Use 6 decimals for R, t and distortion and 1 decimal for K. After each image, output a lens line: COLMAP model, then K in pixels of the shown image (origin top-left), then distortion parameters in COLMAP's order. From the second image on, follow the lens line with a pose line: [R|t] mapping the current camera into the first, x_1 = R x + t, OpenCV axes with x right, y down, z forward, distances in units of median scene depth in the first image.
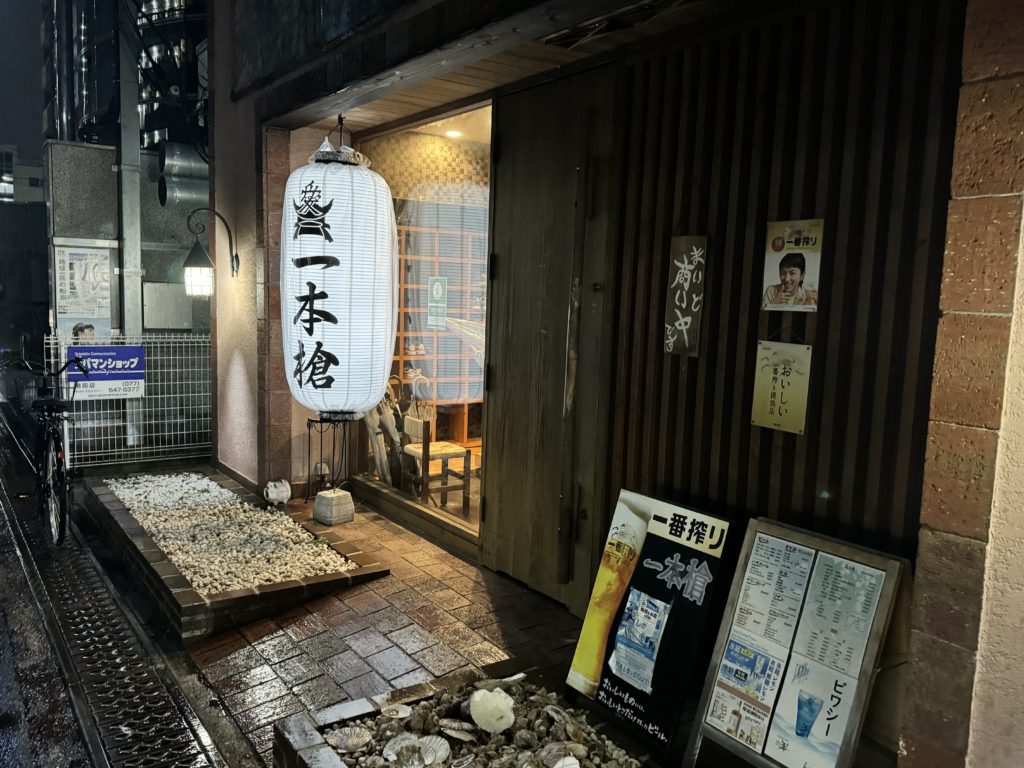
lens RADIAL K [[862.3, 0, 512.0], [0, 862.3, 384.0], [0, 0, 1]] dist [0.156241, -0.326781]
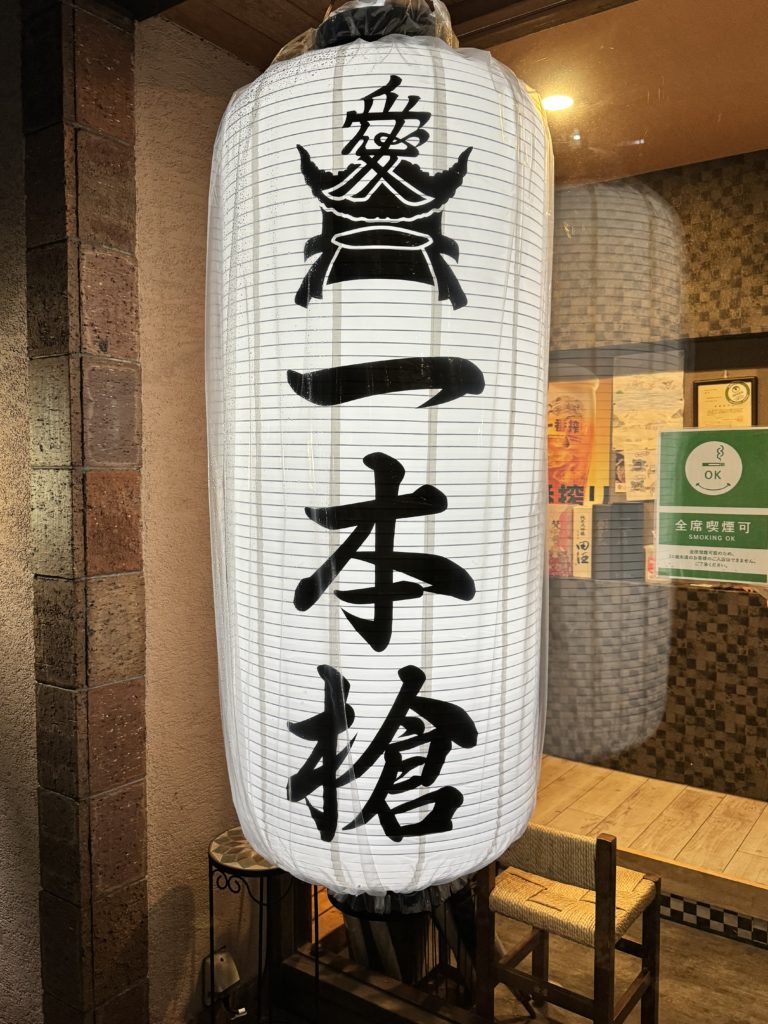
lens RADIAL K [[862.3, 0, 384.0], [0, 862.3, 512.0], [0, 0, 1]] dist [0.156241, -0.326781]
pose [[0.940415, -0.046683, 0.336808, -0.320390], [0.065569, 0.996837, -0.044912, -0.086313], [-0.333646, 0.064320, 0.940501, 0.740588]]
